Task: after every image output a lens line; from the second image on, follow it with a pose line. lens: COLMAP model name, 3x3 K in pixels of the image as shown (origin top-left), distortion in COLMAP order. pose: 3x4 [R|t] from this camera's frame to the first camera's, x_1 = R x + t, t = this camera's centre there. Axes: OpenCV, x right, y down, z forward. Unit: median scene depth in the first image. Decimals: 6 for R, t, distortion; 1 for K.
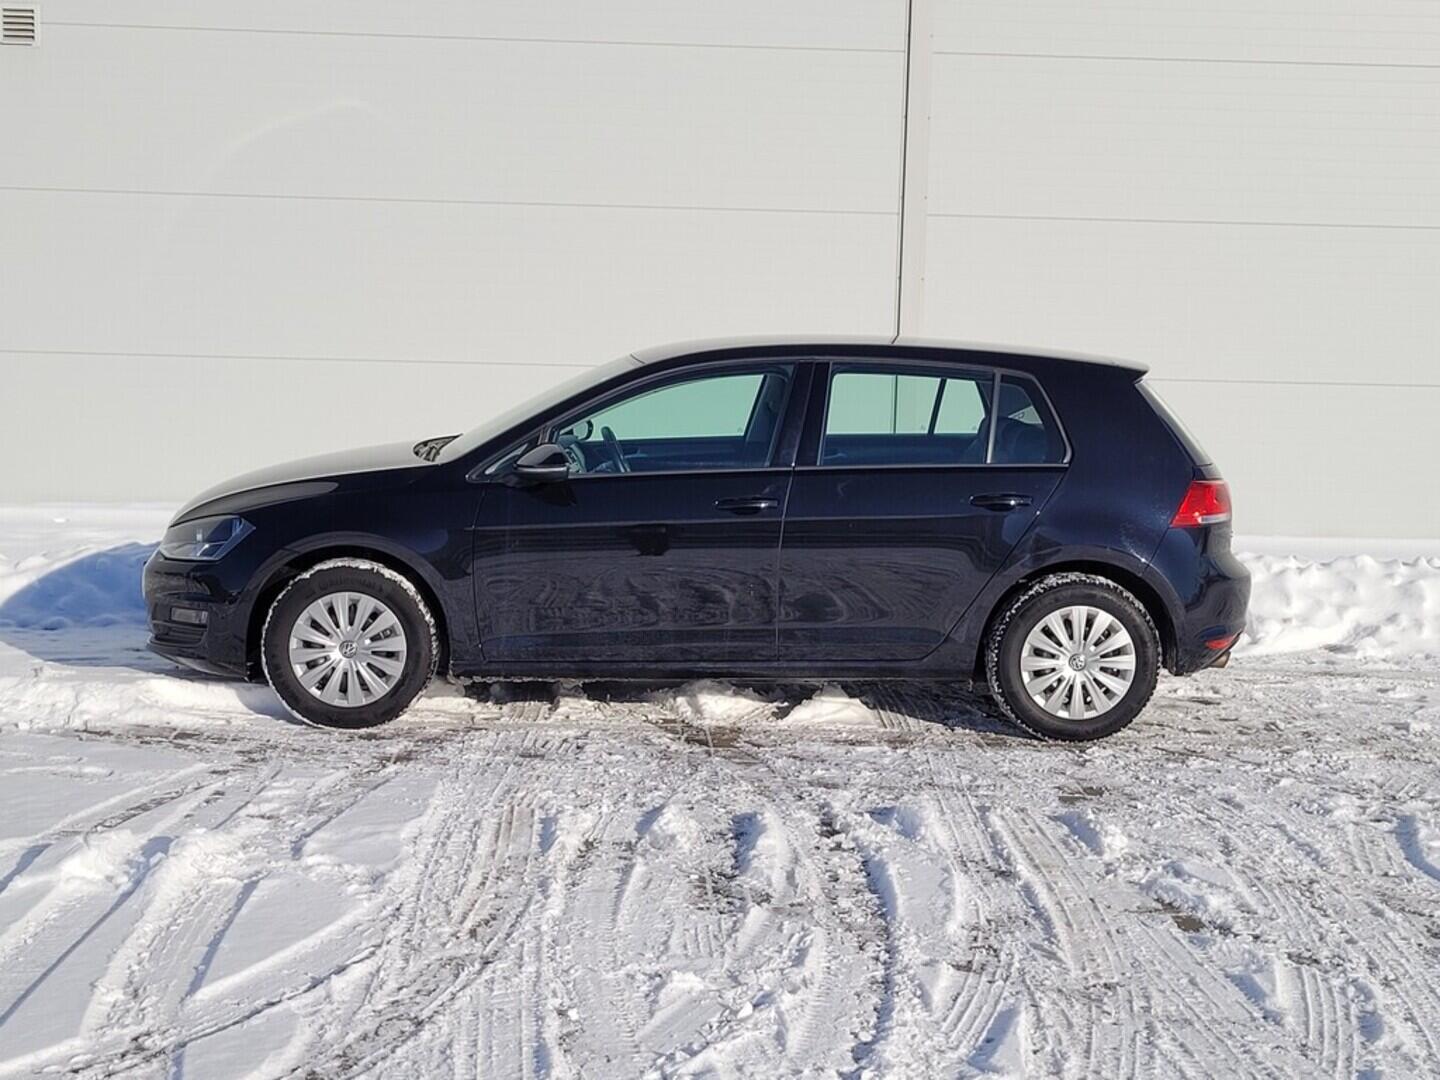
lens RADIAL K [[1086.4, 0, 720.0], [0, 1086.4, 540.0], [0, 0, 1]] dist [0.008014, 0.002501]
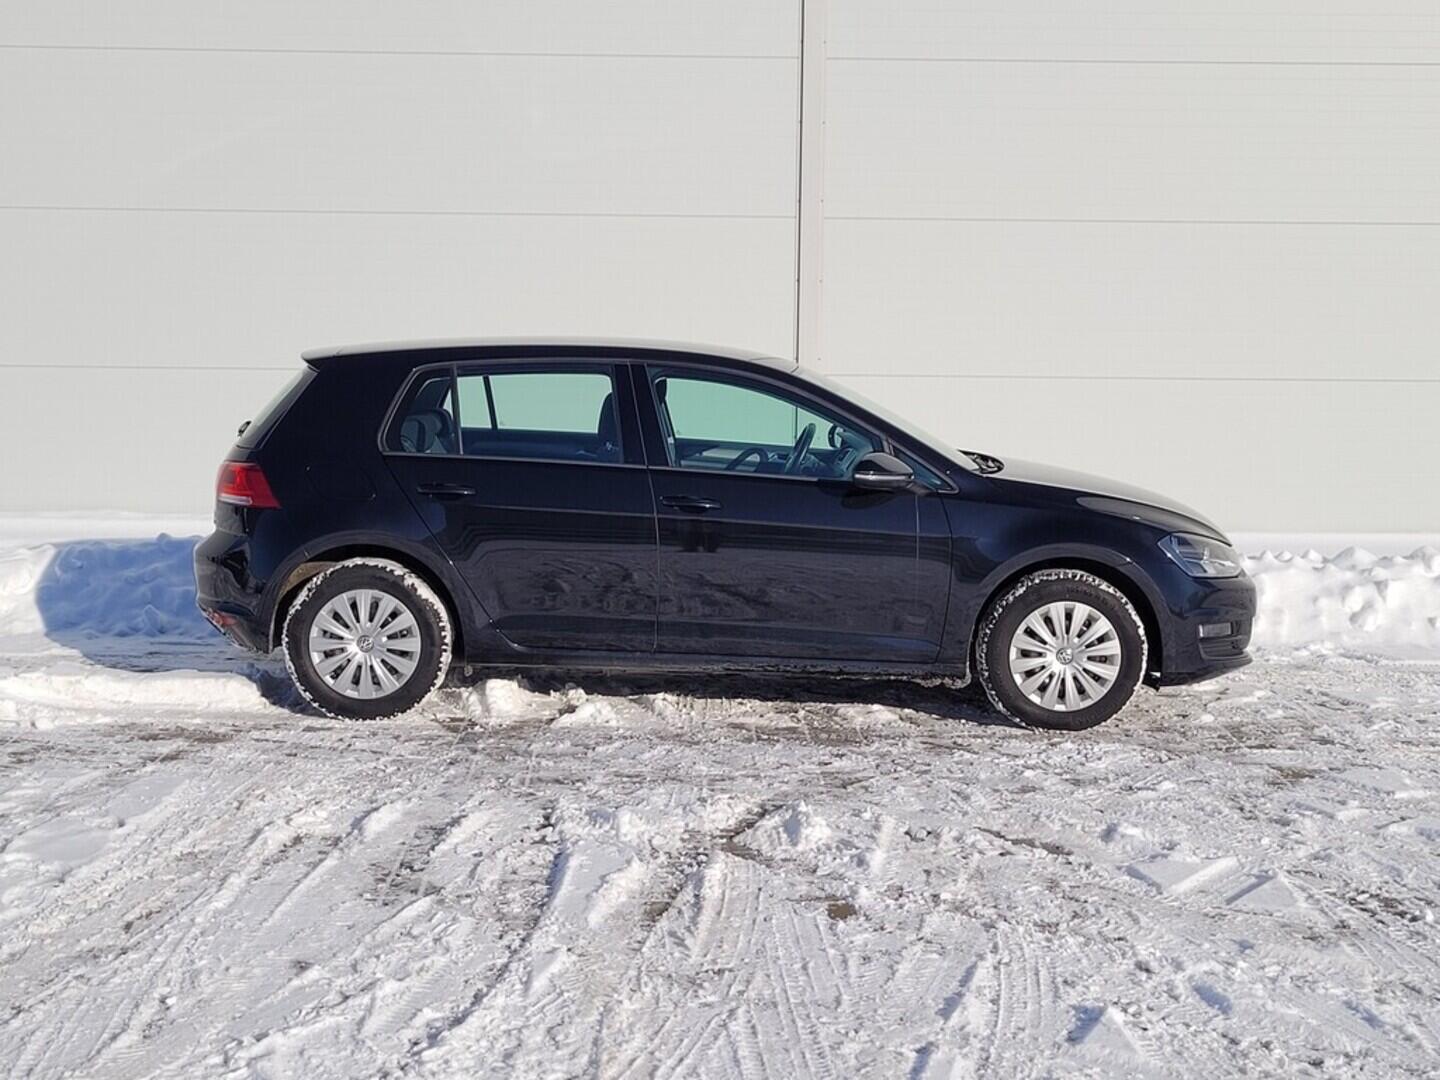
lens RADIAL K [[1086.4, 0, 720.0], [0, 1086.4, 540.0], [0, 0, 1]] dist [0.008014, 0.002501]
pose [[0.999859, -0.010668, -0.013006, 0.296022], [0.010658, 0.999943, -0.000852, 0.002457], [0.013015, 0.000713, 0.999915, -0.021748]]
